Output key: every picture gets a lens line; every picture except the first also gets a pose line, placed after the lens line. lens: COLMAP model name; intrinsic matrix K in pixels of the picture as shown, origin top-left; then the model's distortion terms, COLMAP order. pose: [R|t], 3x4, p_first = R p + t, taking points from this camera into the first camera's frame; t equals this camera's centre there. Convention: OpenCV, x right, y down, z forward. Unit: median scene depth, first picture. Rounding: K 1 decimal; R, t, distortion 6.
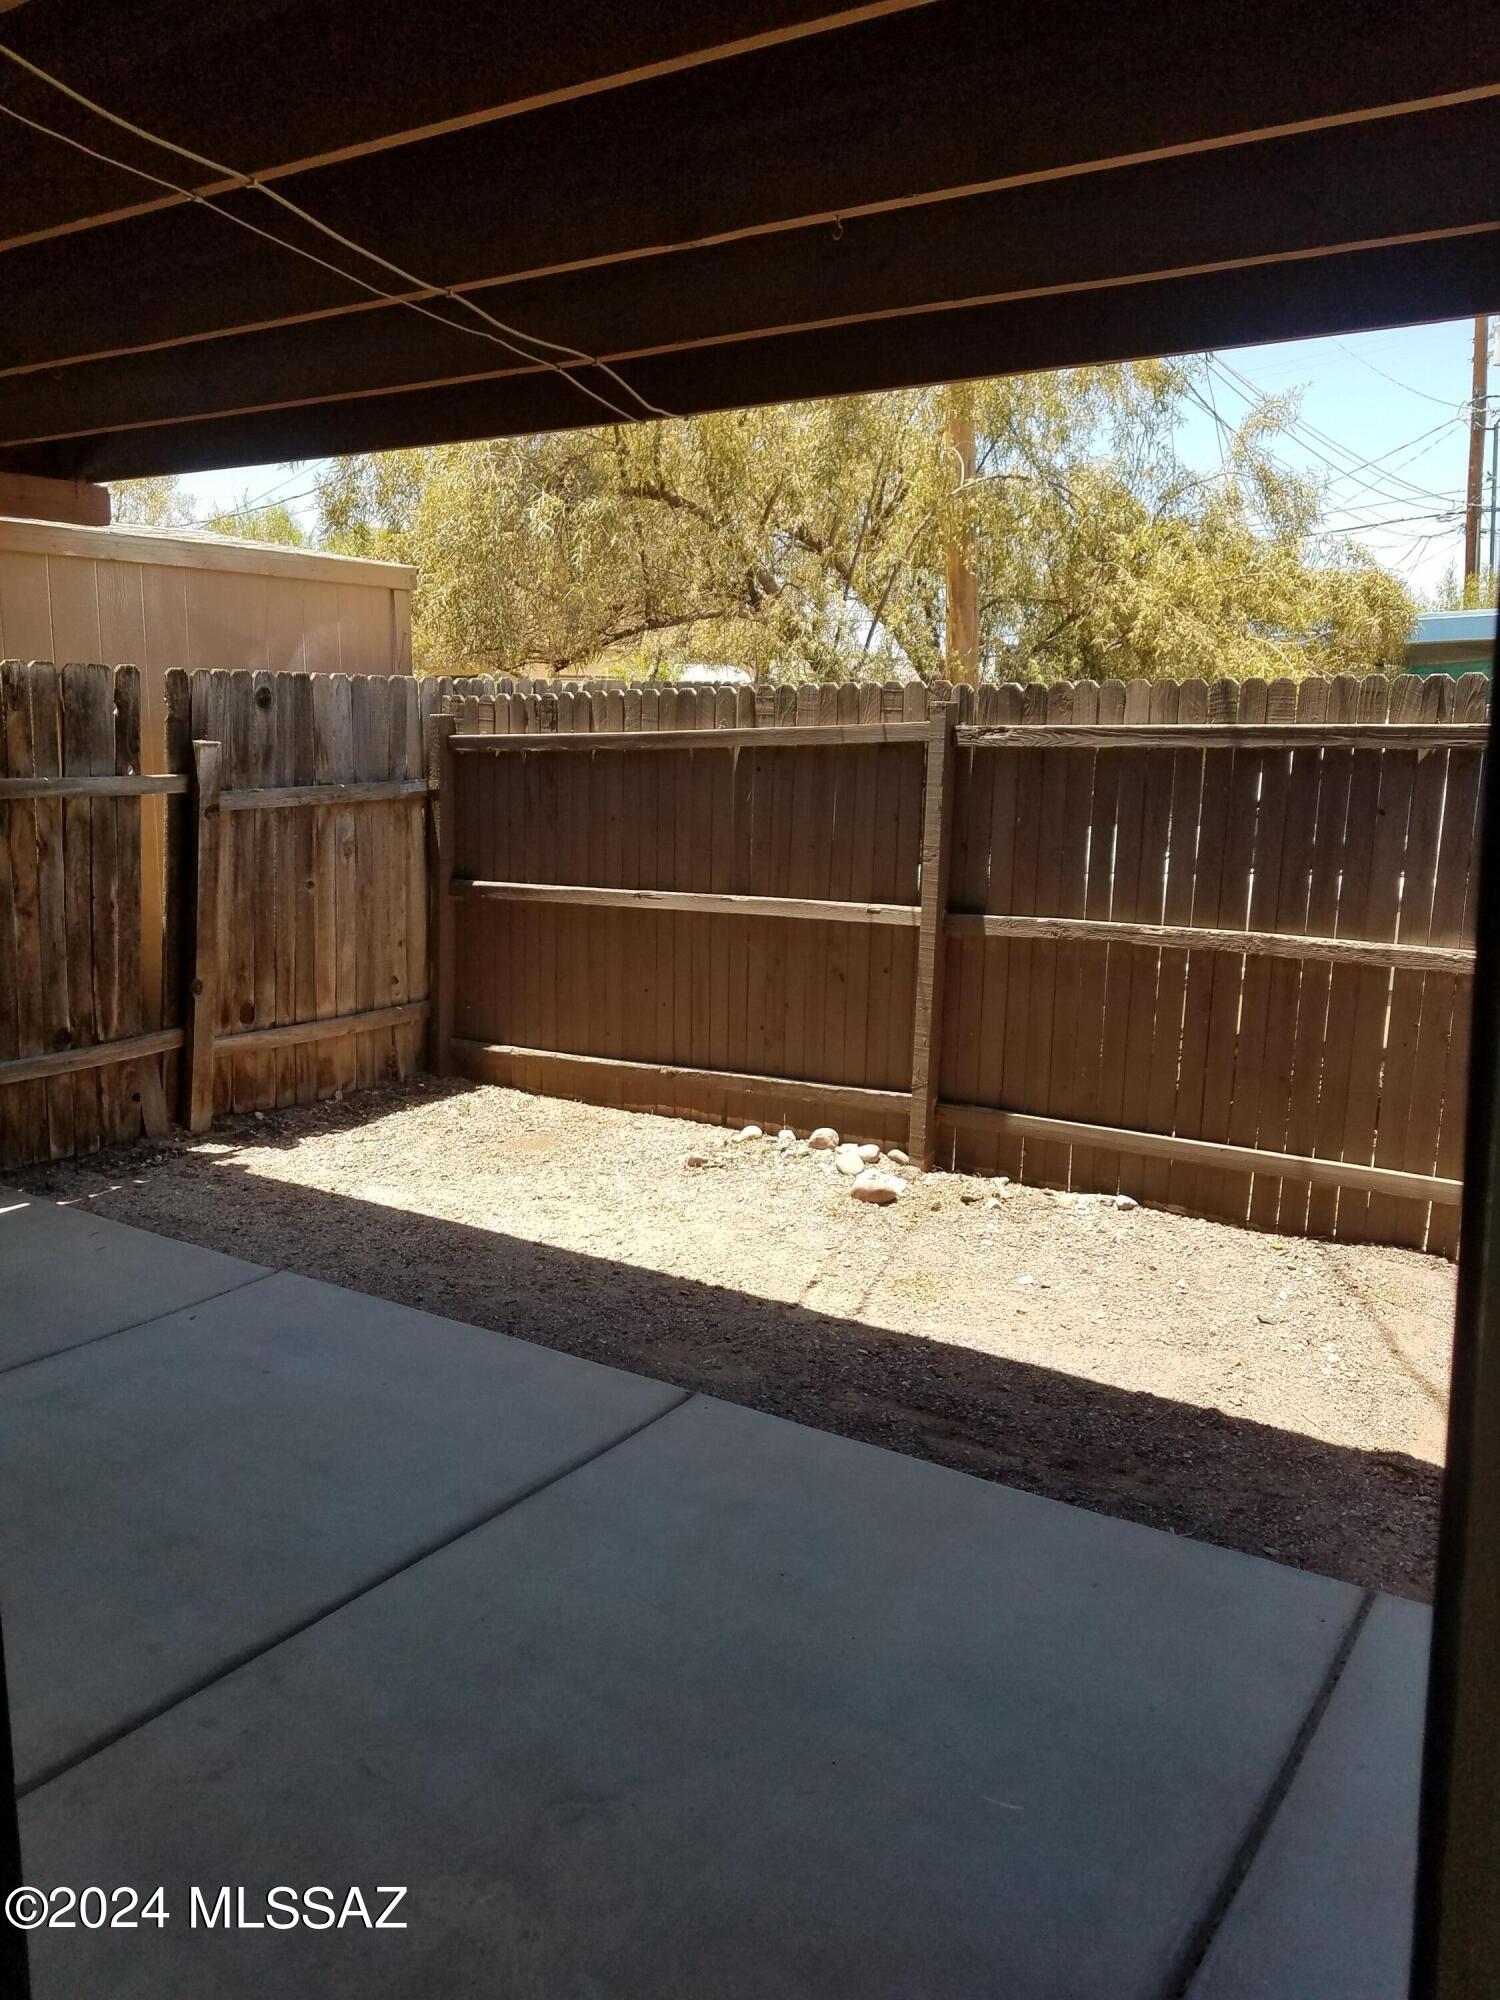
lens RADIAL K [[1567.9, 0, 750.0], [0, 1567.9, 1000.0], [0, 0, 1]] dist [-0.000017, 0.075633]
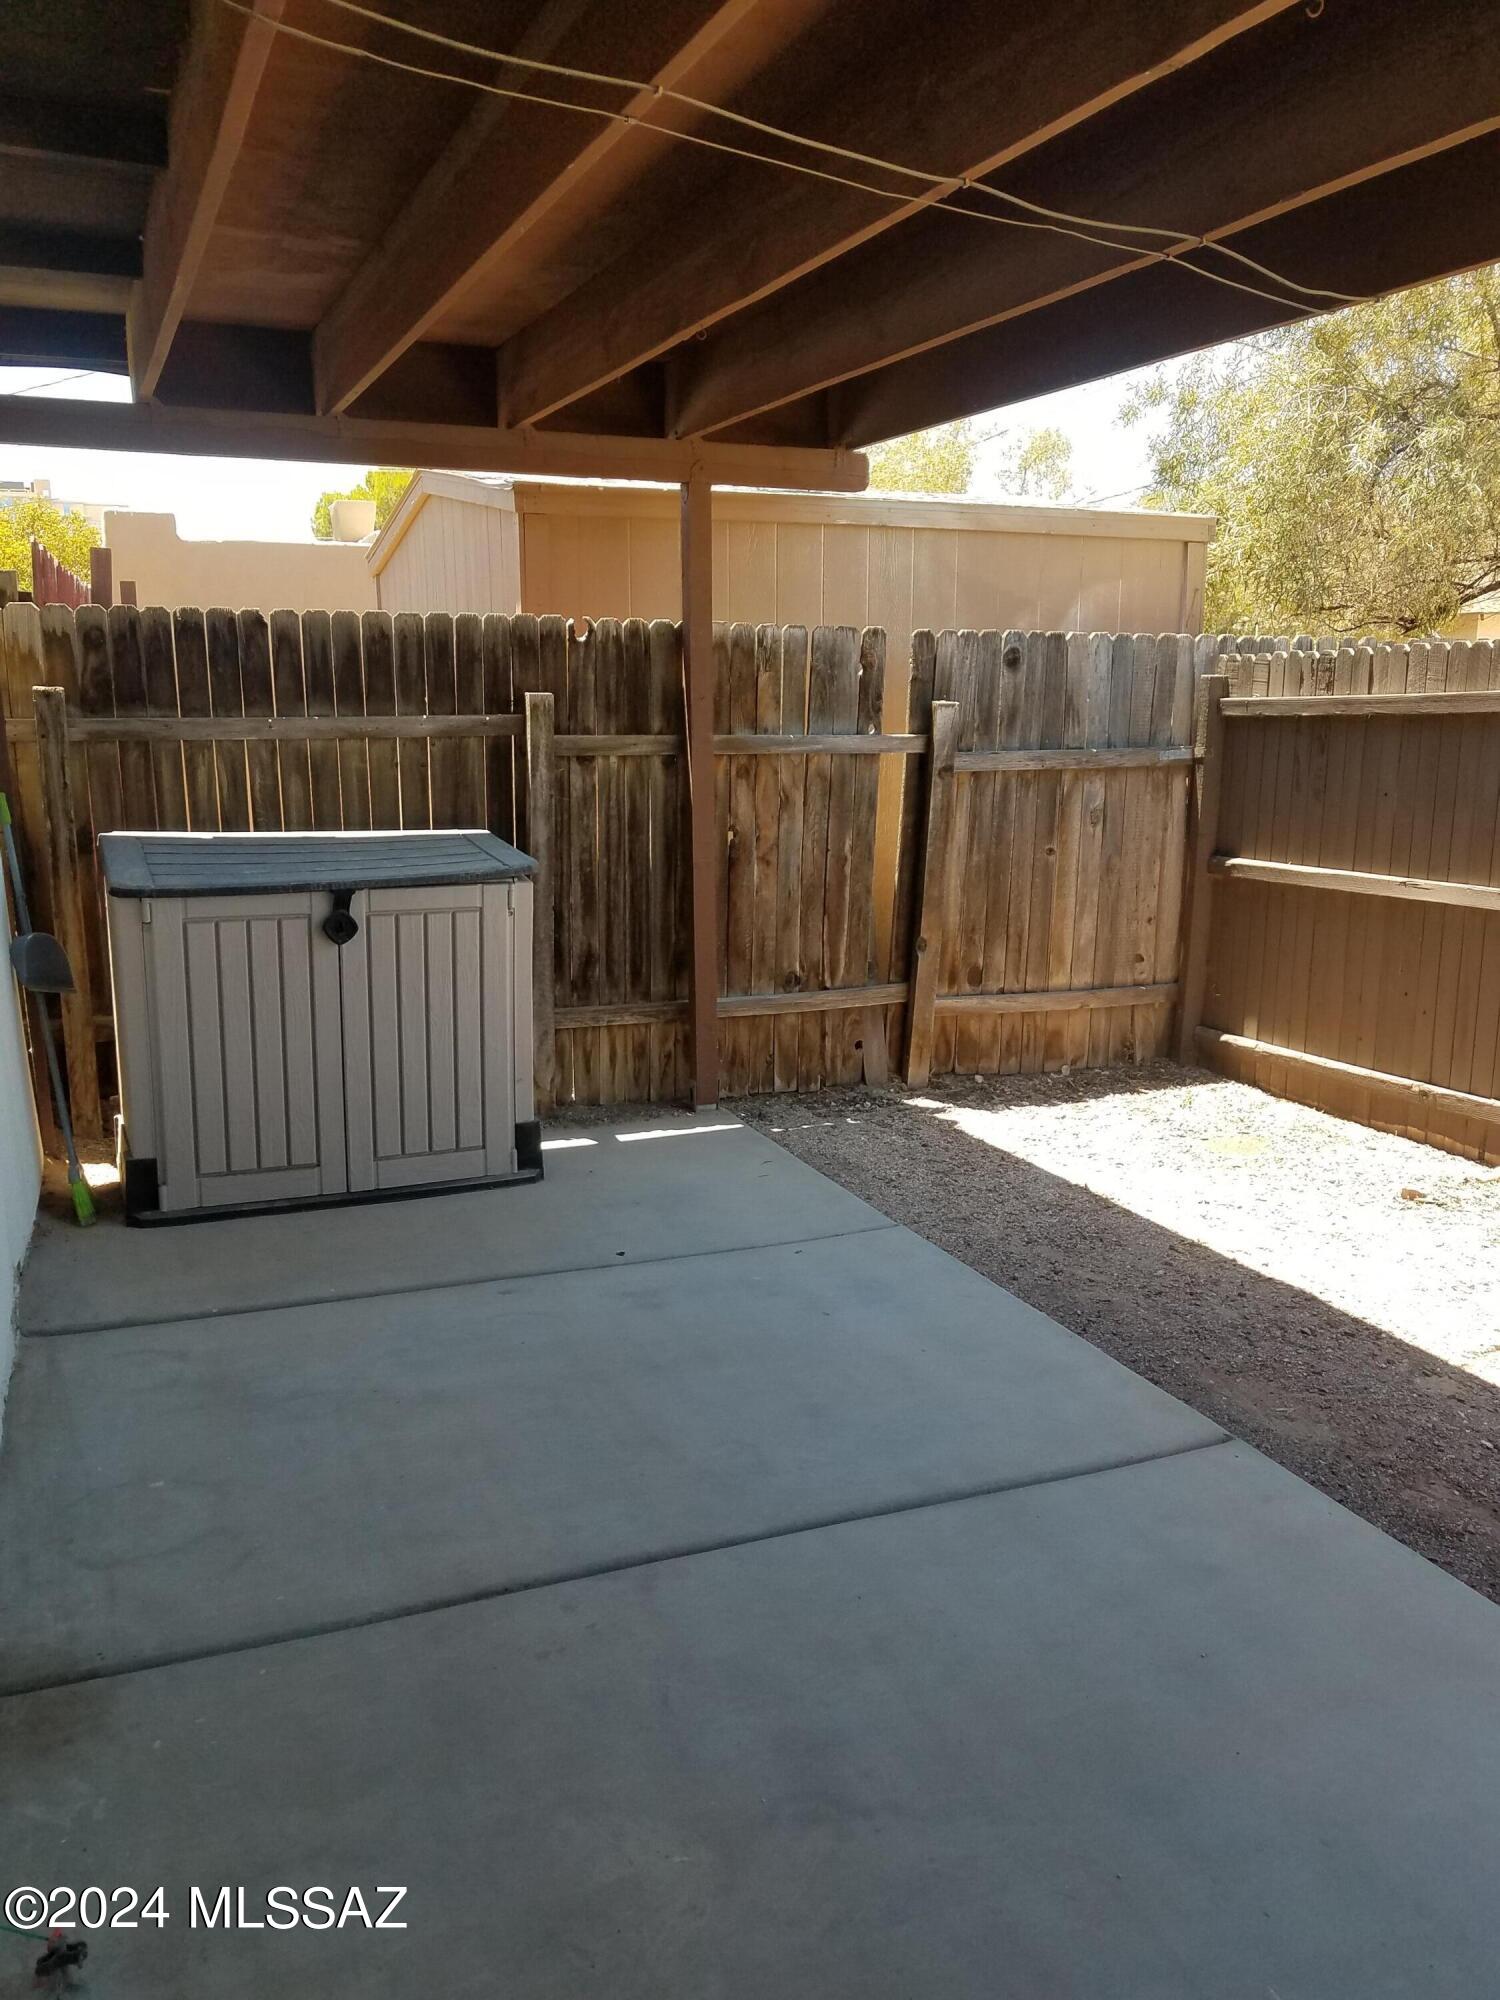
lens RADIAL K [[1591.2, 0, 749.4], [0, 1591.2, 1057.3], [0, 0, 1]] dist [-0.001085, 0.001393]
pose [[0.835087, 0.120475, -0.536764, 0.116597], [-0.097261, 0.992688, 0.071489, 0.001281], [0.541452, -0.007493, 0.840698, 0.065527]]
